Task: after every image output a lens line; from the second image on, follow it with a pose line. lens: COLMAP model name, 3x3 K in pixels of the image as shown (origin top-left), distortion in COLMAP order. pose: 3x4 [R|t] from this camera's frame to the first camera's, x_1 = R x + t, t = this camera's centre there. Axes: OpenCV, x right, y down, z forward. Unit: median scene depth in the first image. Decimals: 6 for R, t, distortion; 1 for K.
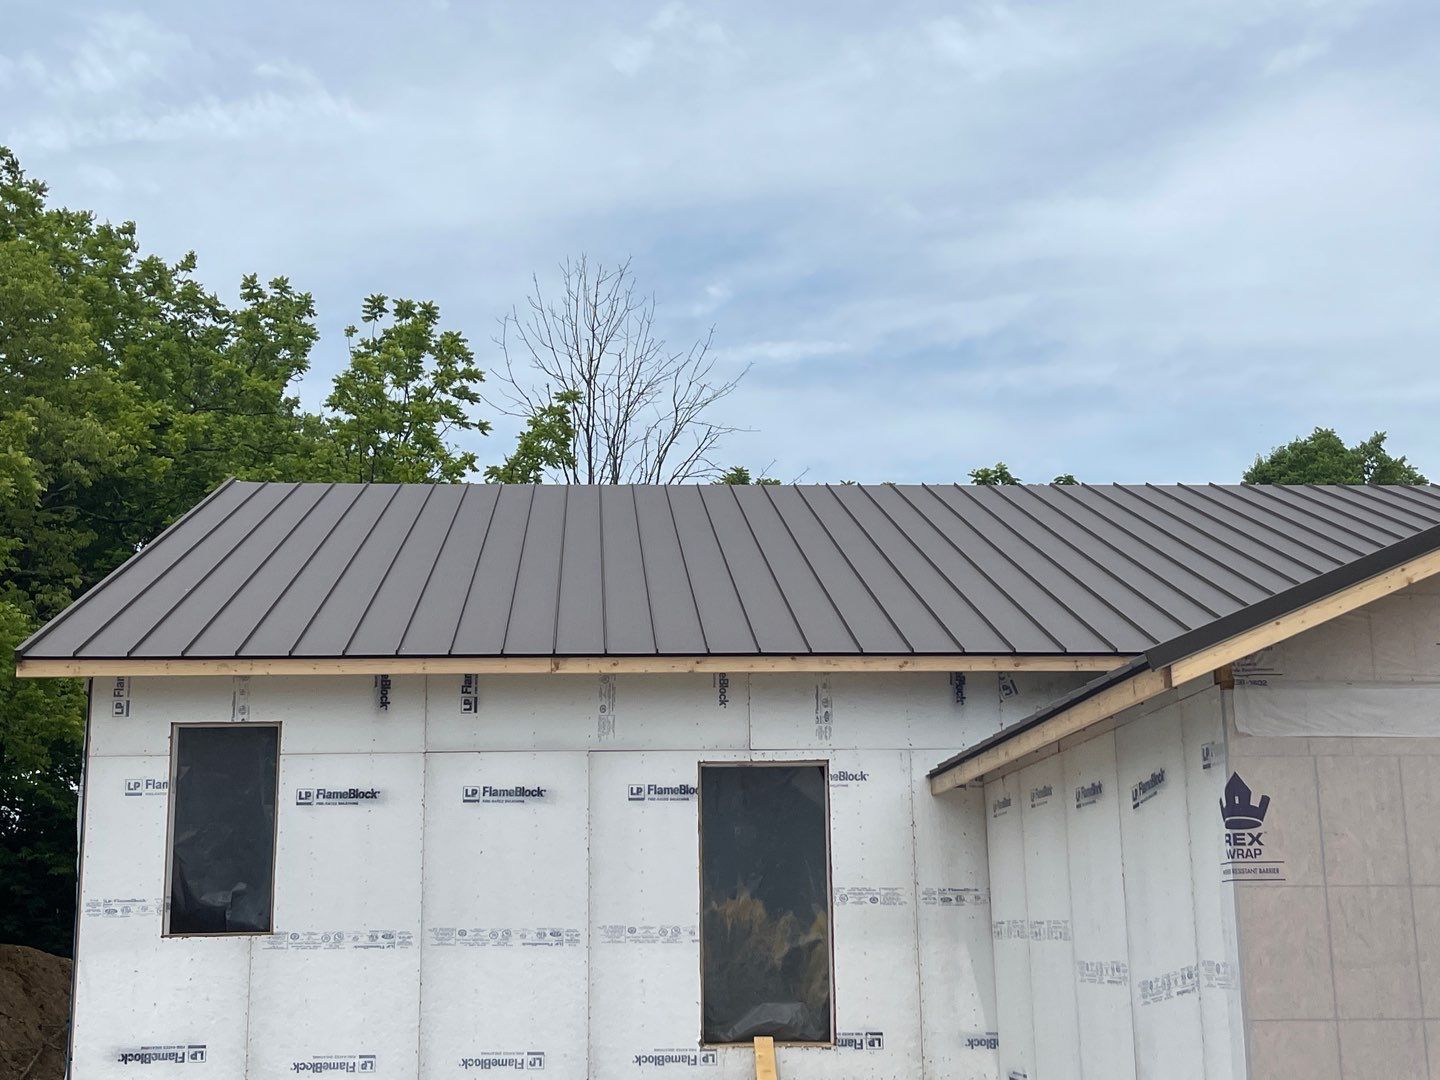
lens RADIAL K [[1915.2, 0, 714.5], [0, 1915.2, 581.1], [0, 0, 1]] dist [0.202316, -0.730166]
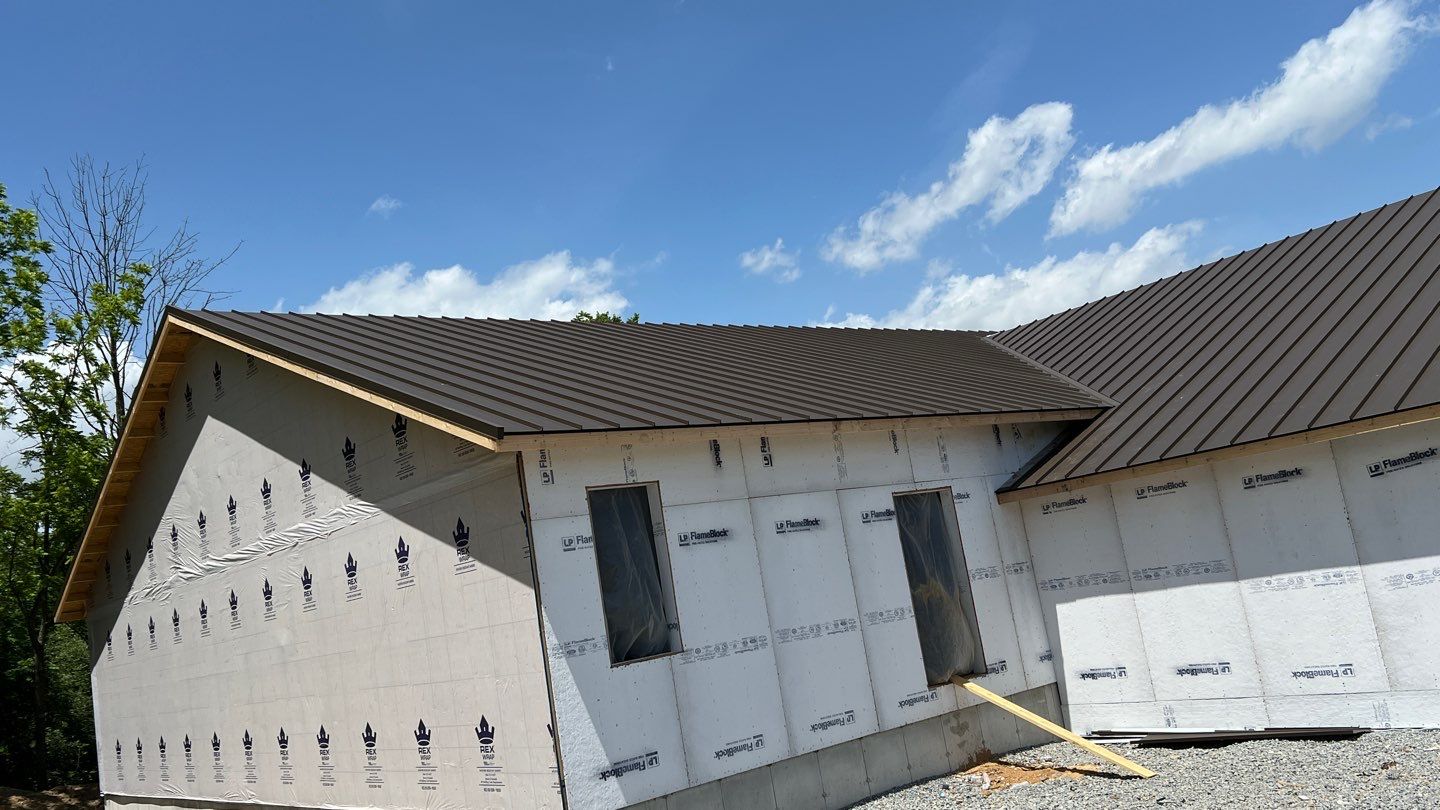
lens RADIAL K [[1219.3, 0, 720.0], [0, 1219.3, 405.0], [0, 0, 1]] dist [0.146553, -0.300238]
pose [[0.792416, -0.023065, 0.609545, -0.670495], [0.034419, 0.999383, -0.006928, 0.031180], [-0.609009, 0.026470, 0.792721, 0.357917]]
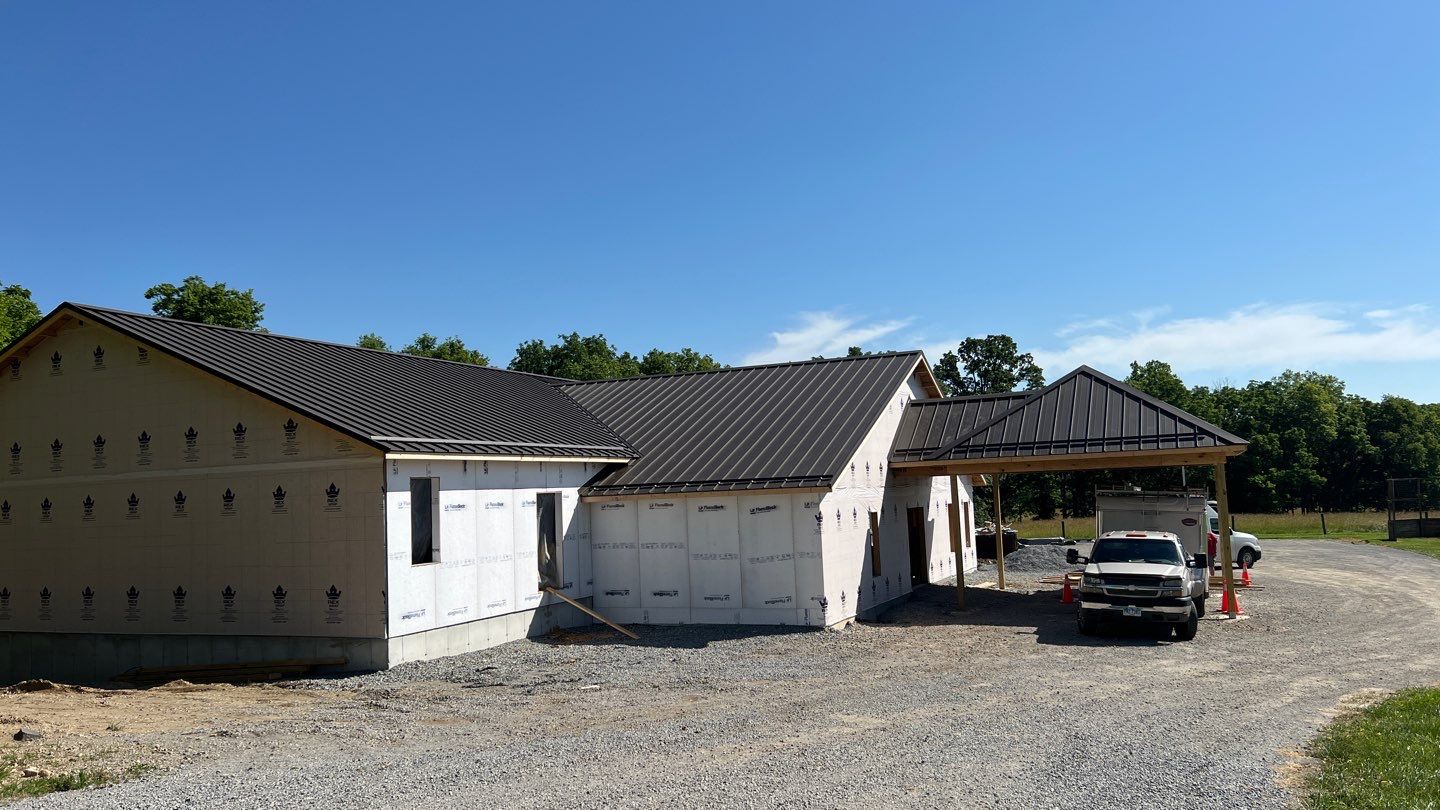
lens RADIAL K [[1101.2, 0, 722.2], [0, 1101.2, 397.4], [0, 0, 1]] dist [0.070930, -0.003707]
pose [[0.451421, 0.069735, 0.889582, -1.325834], [-0.135259, 0.990769, -0.009030, -0.063766], [-0.882000, -0.116248, 0.456686, 0.053453]]
